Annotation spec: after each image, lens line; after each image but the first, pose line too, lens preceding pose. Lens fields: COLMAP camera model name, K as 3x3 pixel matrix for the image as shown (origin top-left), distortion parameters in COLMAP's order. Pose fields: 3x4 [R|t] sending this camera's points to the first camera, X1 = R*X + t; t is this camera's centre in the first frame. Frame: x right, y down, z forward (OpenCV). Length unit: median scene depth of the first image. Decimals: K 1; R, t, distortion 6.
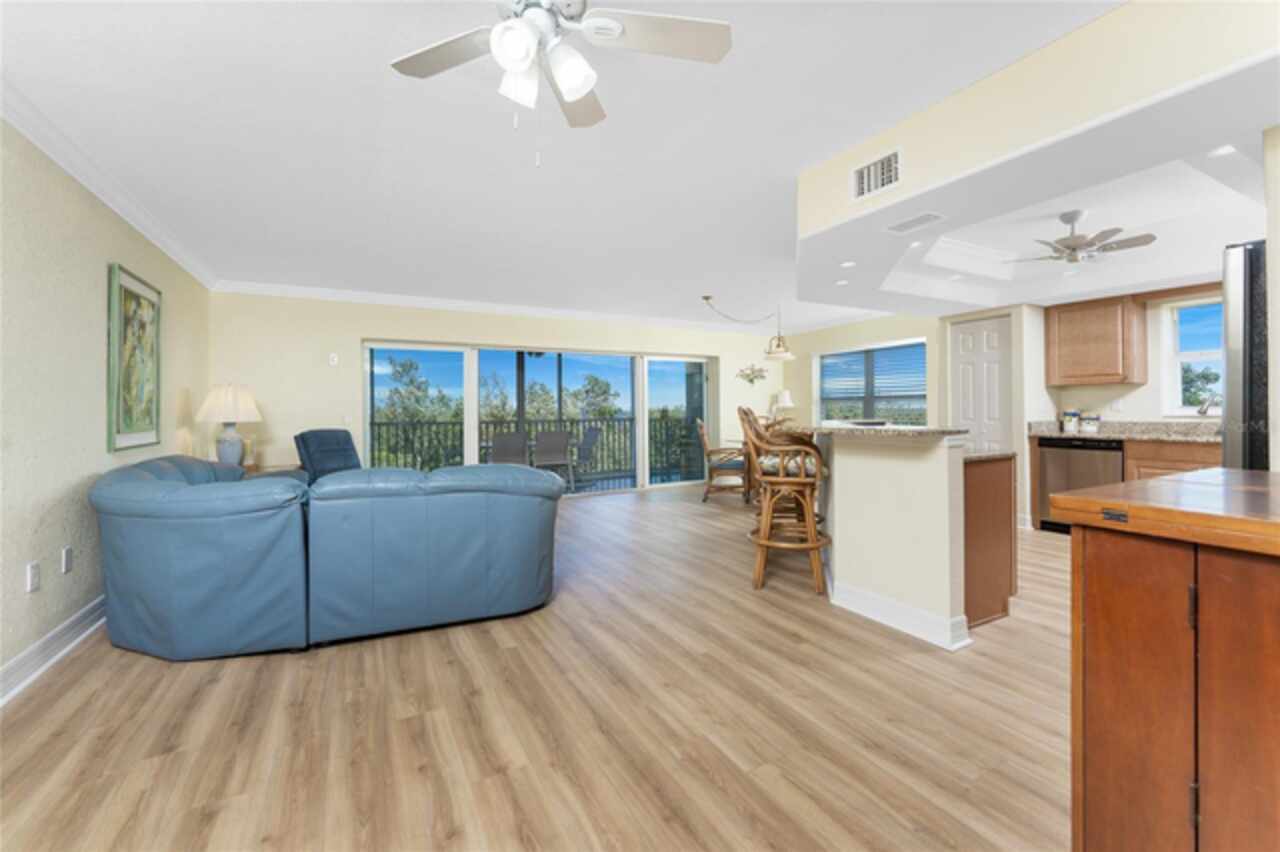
lens RADIAL K [[527.6, 0, 637.6], [0, 527.6, 413.4], [0, 0, 1]] dist [0.021941, 0.000067]
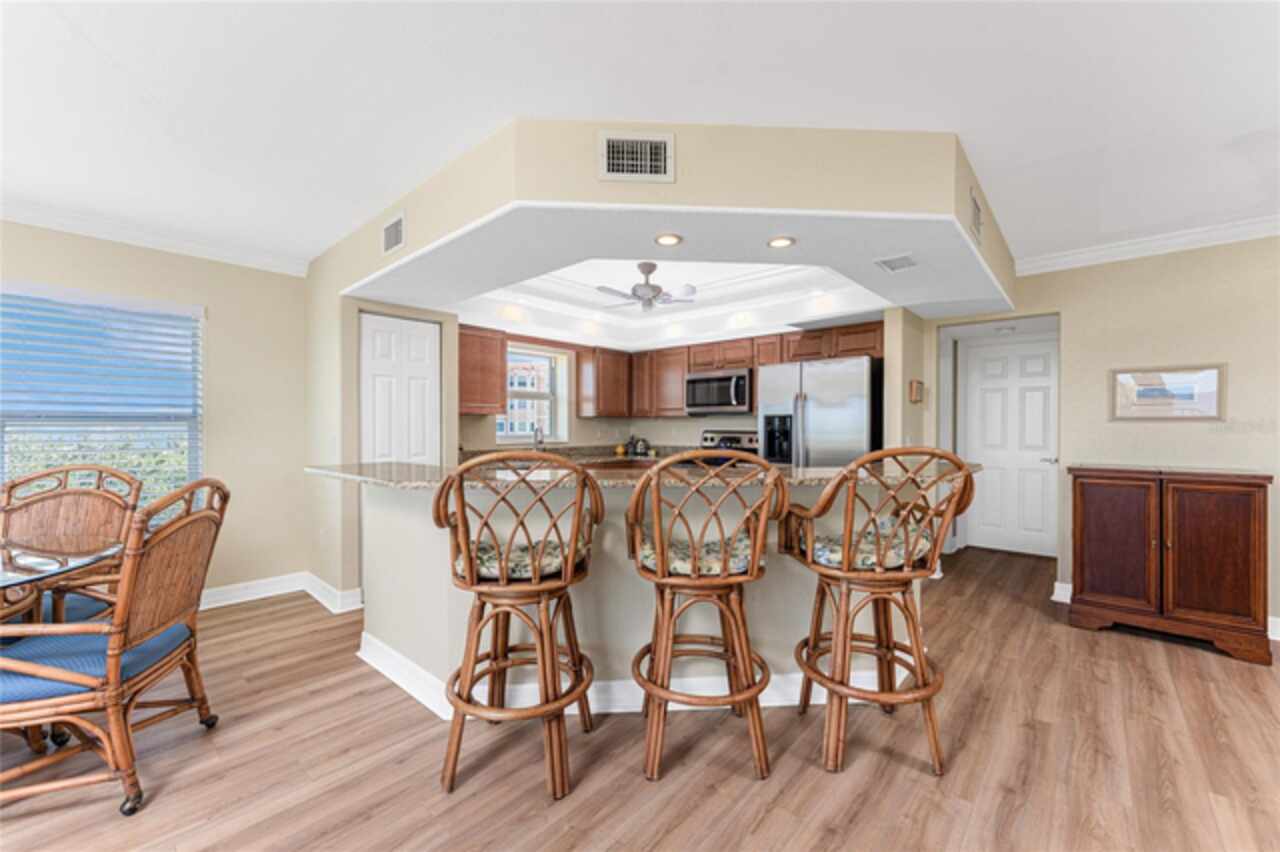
lens RADIAL K [[508.1, 0, 639.3], [0, 508.1, 429.0], [0, 0, 1]] dist [-0.000147, 0.000056]
pose [[-0.338825, 0.001605, 0.940848, -0.082489], [0.008550, 0.999963, 0.001374, -0.015176], [-0.940810, 0.008510, -0.338826, 0.645427]]
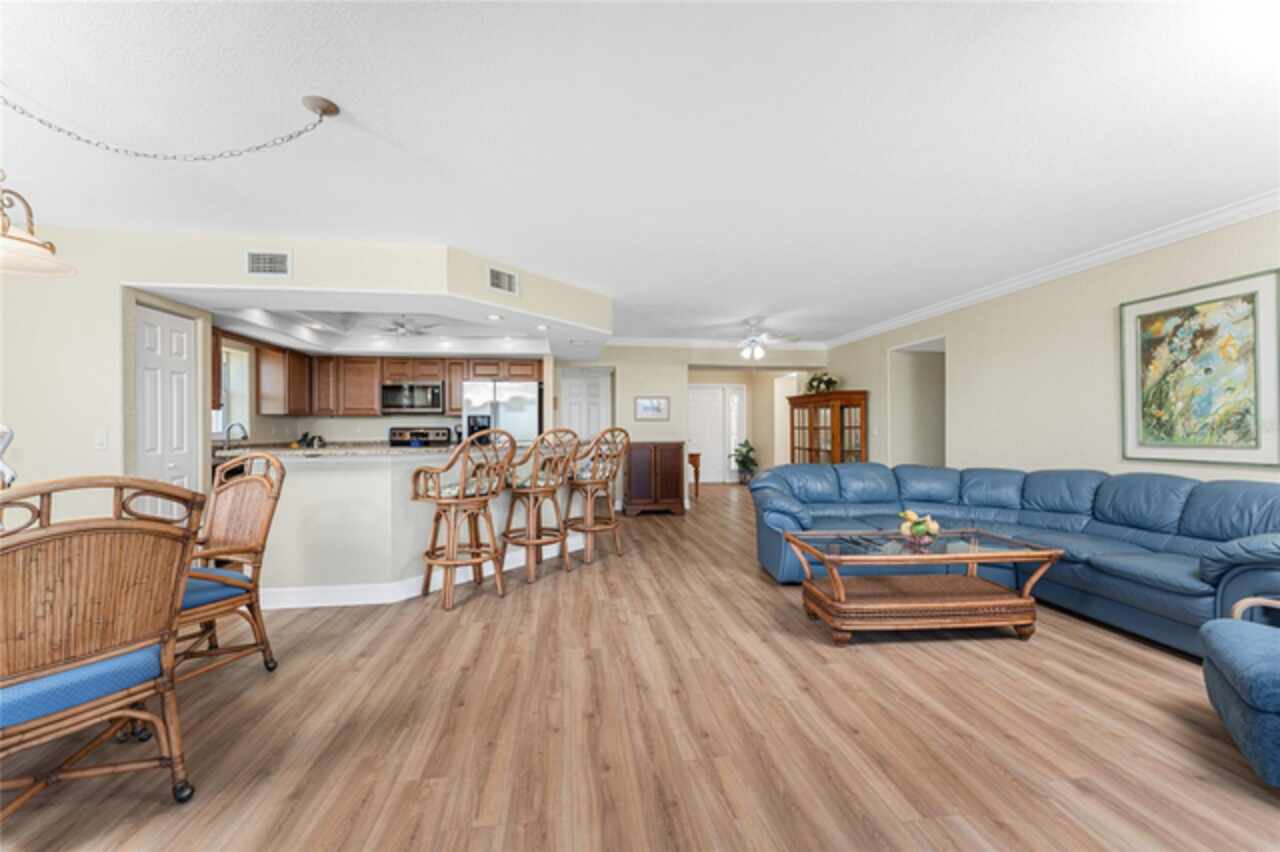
lens RADIAL K [[508.1, 0, 639.3], [0, 508.1, 429.0], [0, 0, 1]] dist [-0.000147, 0.000056]
pose [[-0.938460, 0.011060, 0.345212, -0.139520], [0.013161, 0.999906, 0.003744, -0.006277], [-0.345138, 0.008057, -0.938517, 0.993520]]
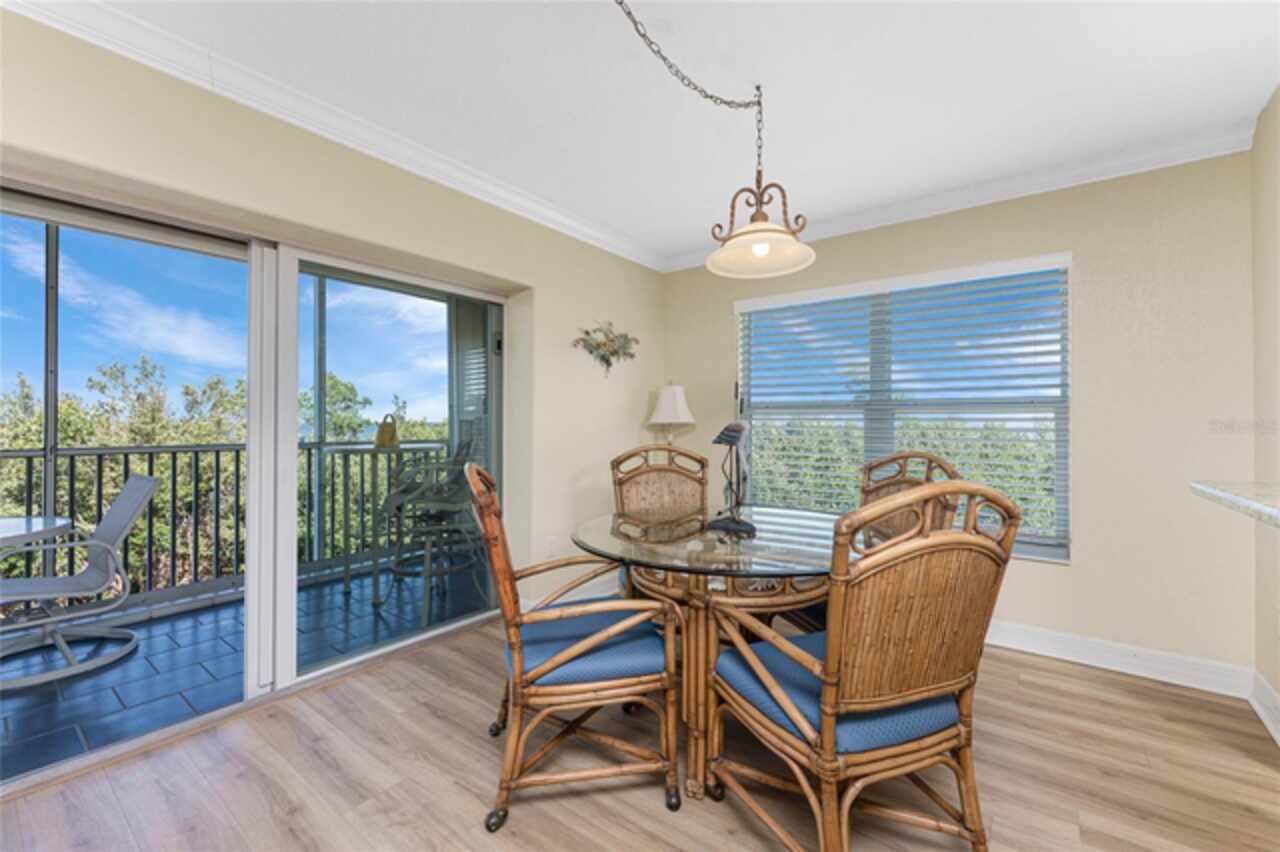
lens RADIAL K [[526.1, 0, 640.3], [0, 526.1, 419.3], [0, 0, 1]] dist [0.001061, 0.000142]
pose [[0.913102, 0.015389, 0.407441, 0.074394], [-0.009688, 0.999824, -0.016051, -0.007349], [-0.407617, 0.010709, 0.913090, 0.657242]]
